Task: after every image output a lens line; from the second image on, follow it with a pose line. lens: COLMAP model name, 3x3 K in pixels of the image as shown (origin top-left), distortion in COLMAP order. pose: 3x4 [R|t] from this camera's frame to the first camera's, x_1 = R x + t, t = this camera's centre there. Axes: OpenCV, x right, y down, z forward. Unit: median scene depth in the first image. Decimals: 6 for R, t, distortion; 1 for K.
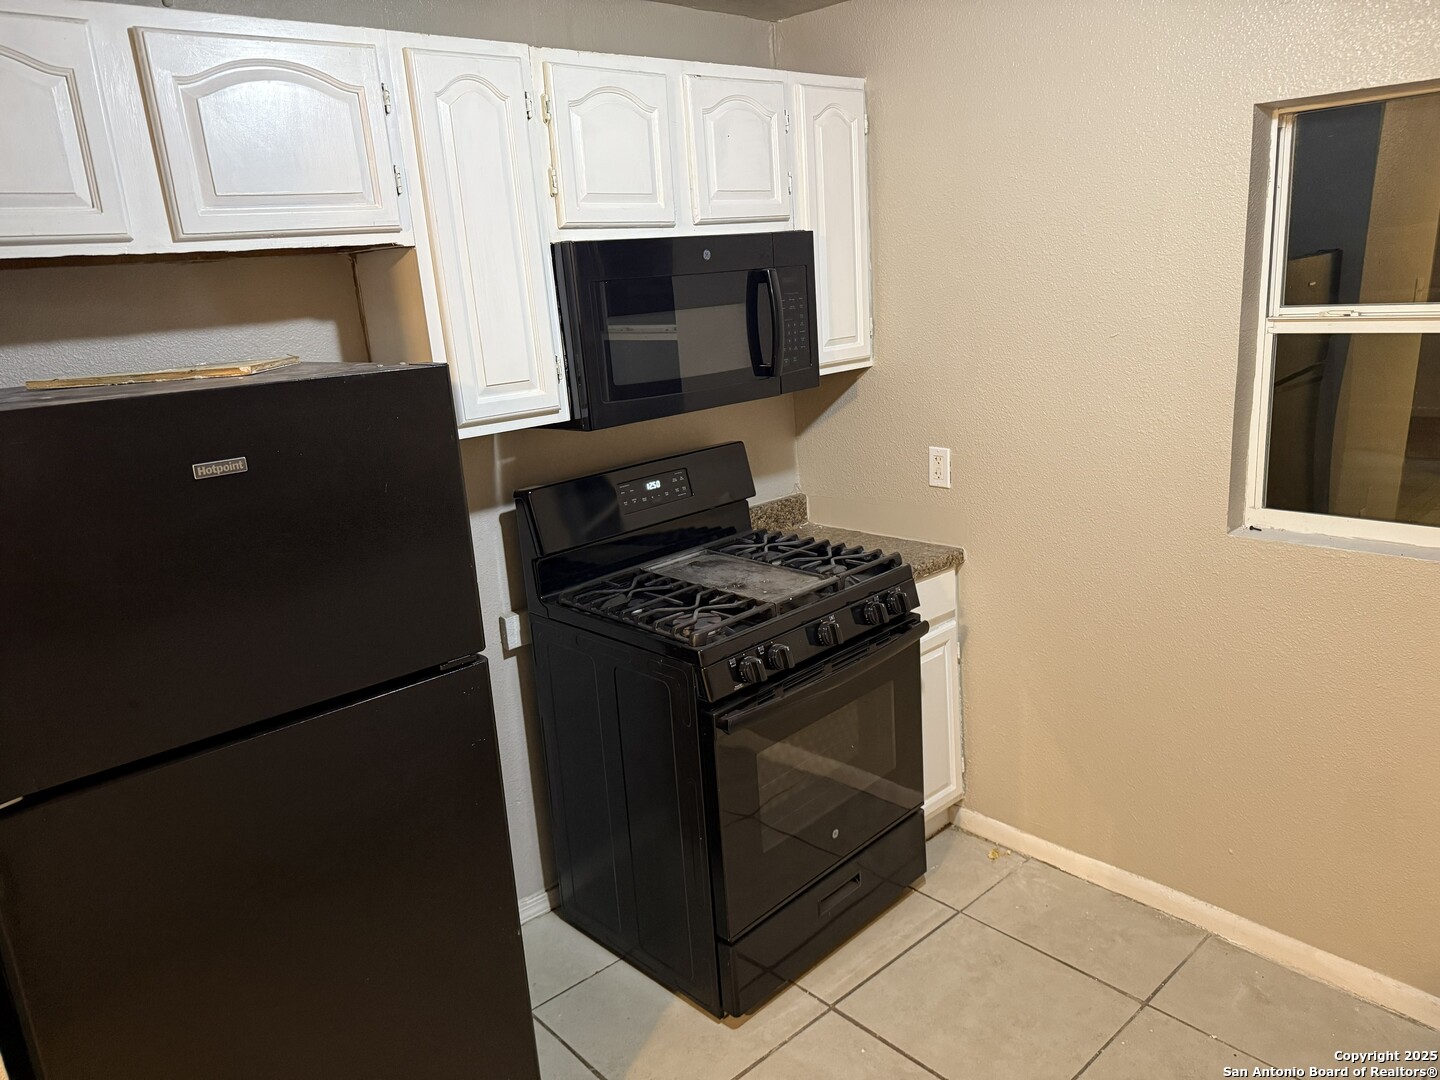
lens RADIAL K [[1000.5, 0, 720.0], [0, 1000.5, 540.0], [0, 0, 1]] dist [0.102831, -0.148918]
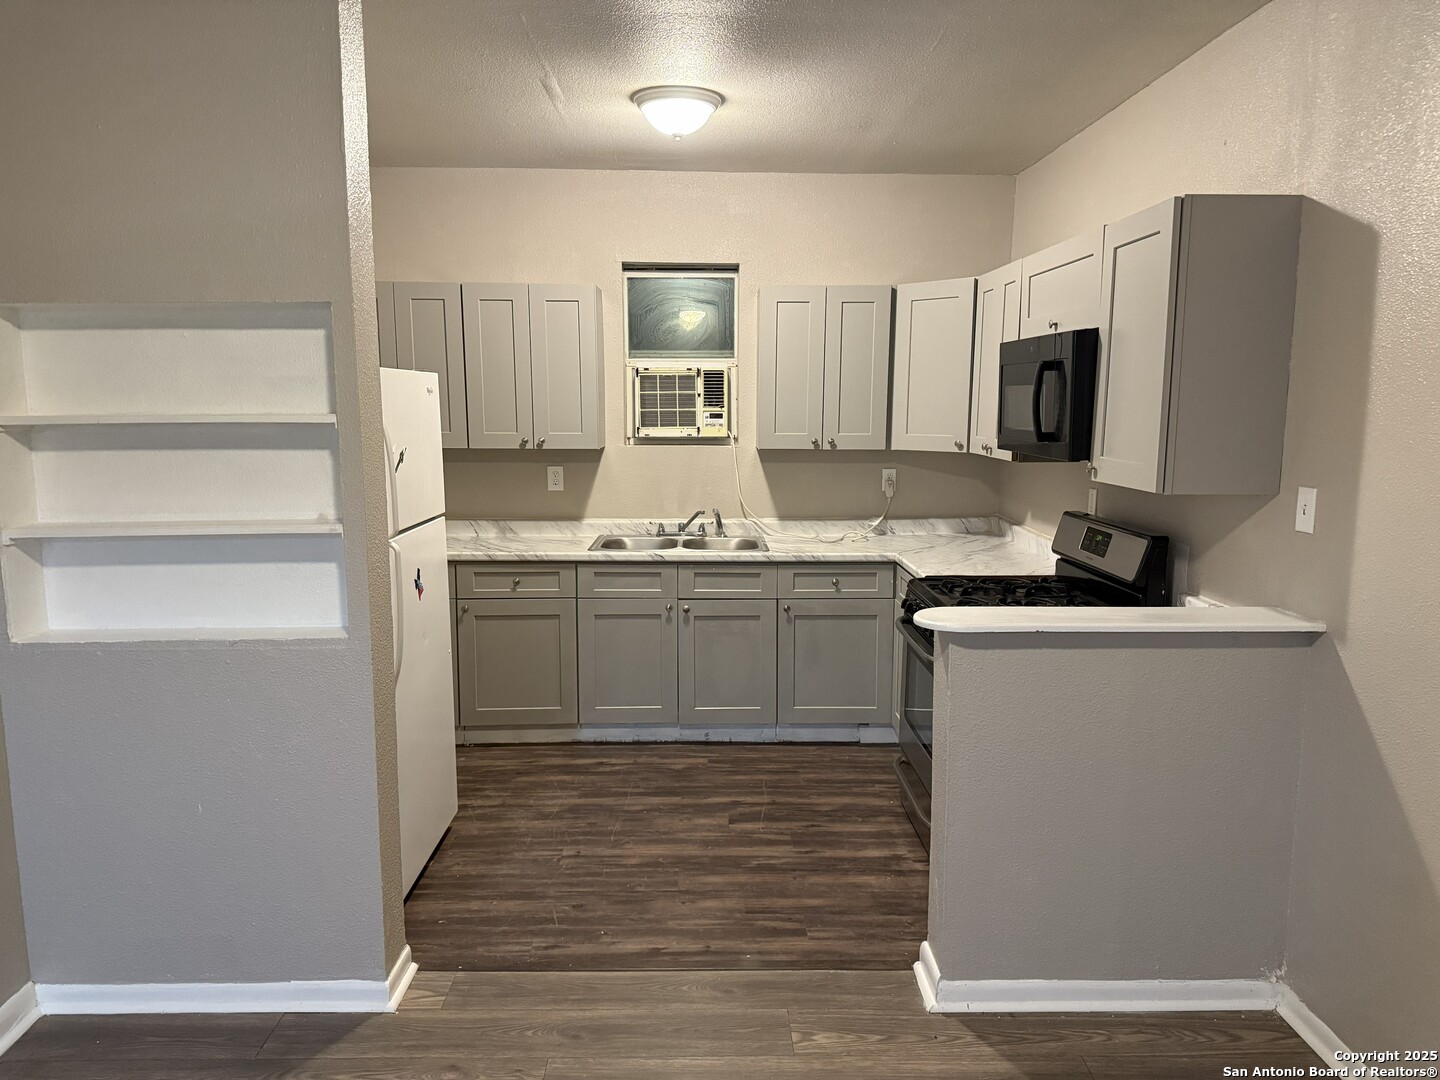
lens RADIAL K [[1000.5, 0, 720.0], [0, 1000.5, 540.0], [0, 0, 1]] dist [0.102831, -0.148918]
pose [[-0.670013, 0.174593, -0.721526, 1.280178], [-0.150992, 0.919581, 0.362729, -0.452959], [0.726832, 0.351977, -0.589769, 1.502101]]
